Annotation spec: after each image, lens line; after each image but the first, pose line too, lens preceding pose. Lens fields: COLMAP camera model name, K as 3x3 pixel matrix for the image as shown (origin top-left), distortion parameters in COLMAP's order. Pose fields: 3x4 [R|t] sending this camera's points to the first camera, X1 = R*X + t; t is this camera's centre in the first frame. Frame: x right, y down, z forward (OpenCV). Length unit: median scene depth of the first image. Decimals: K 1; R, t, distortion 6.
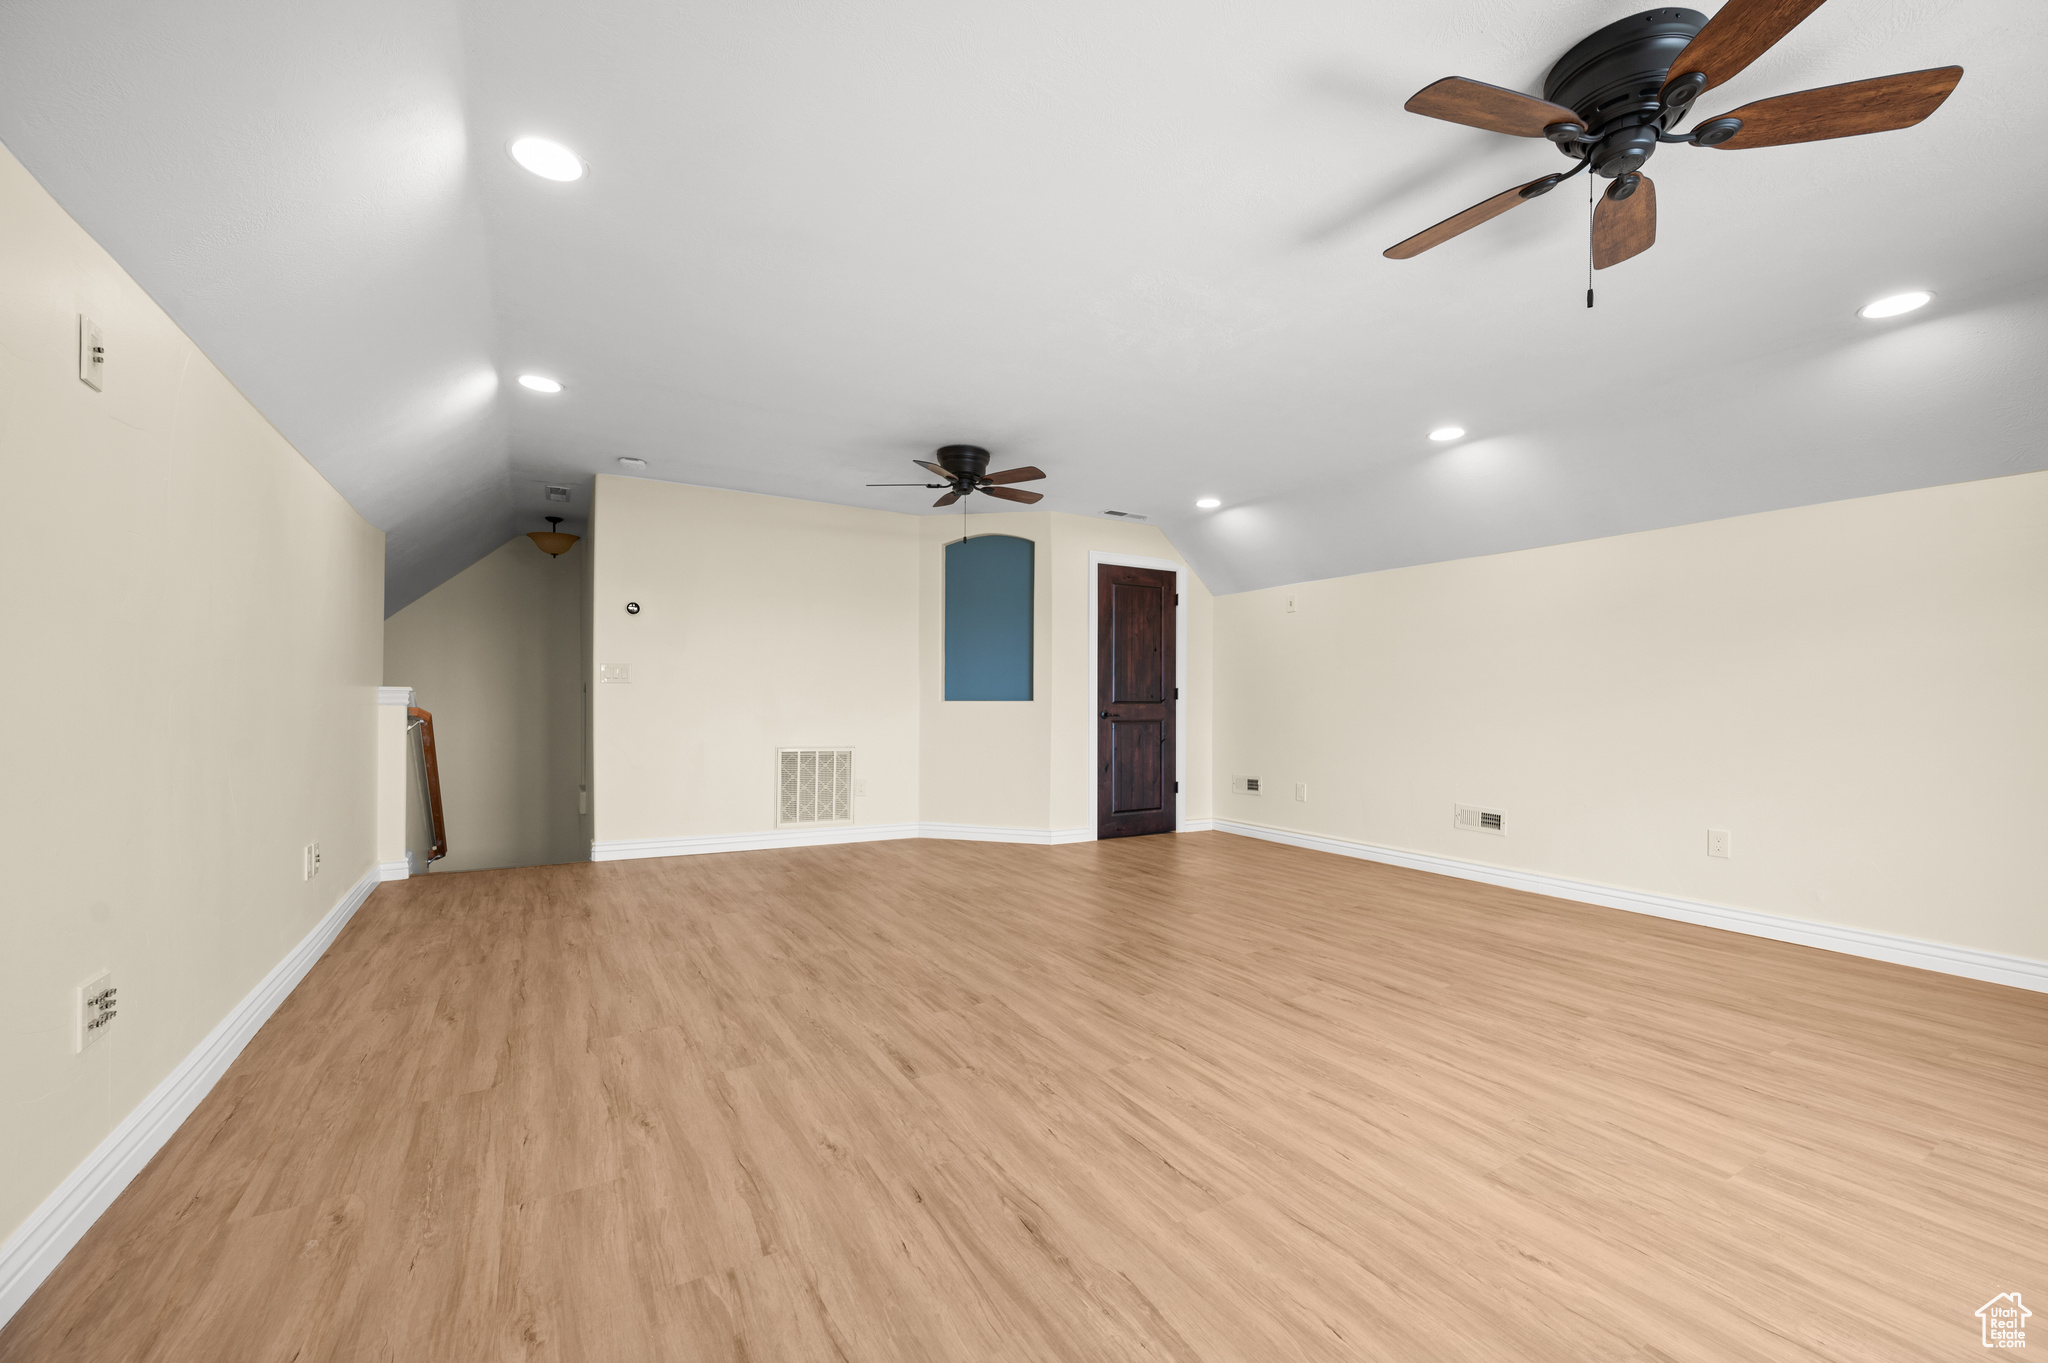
lens RADIAL K [[808.8, 0, 1035.8], [0, 808.8, 695.8], [0, 0, 1]] dist [-0.000156, 0.000056]
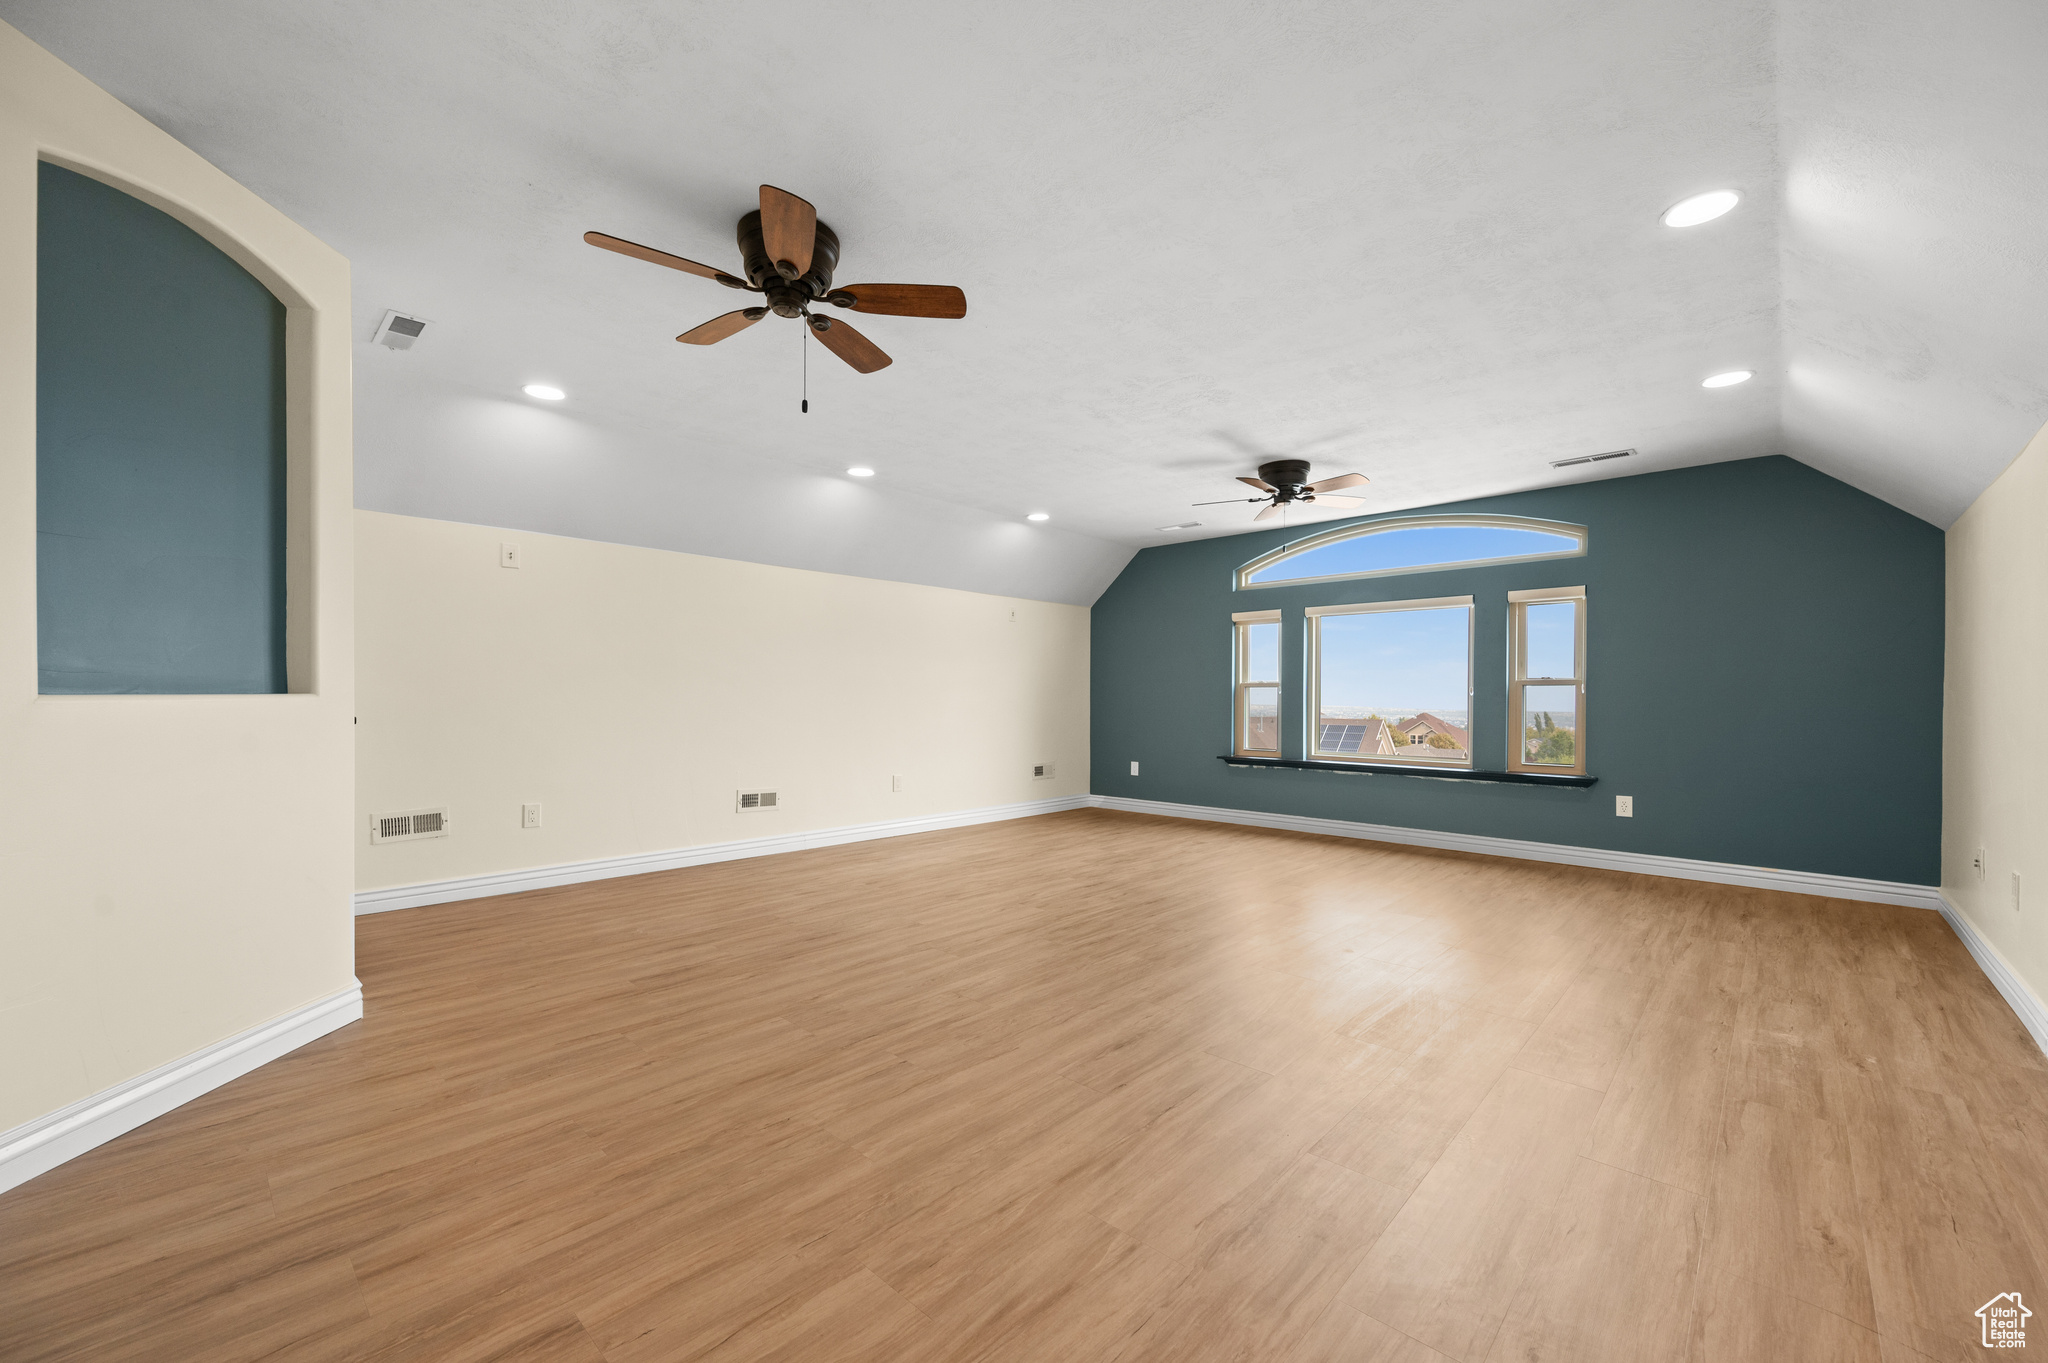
lens RADIAL K [[808.8, 0, 1035.8], [0, 808.8, 695.8], [0, 0, 1]] dist [-0.000156, 0.000056]
pose [[-0.268641, -0.006899, 0.963216, -0.823157], [-0.016061, 0.999867, 0.002682, 0.001865], [-0.963106, -0.014749, -0.268717, 1.251206]]
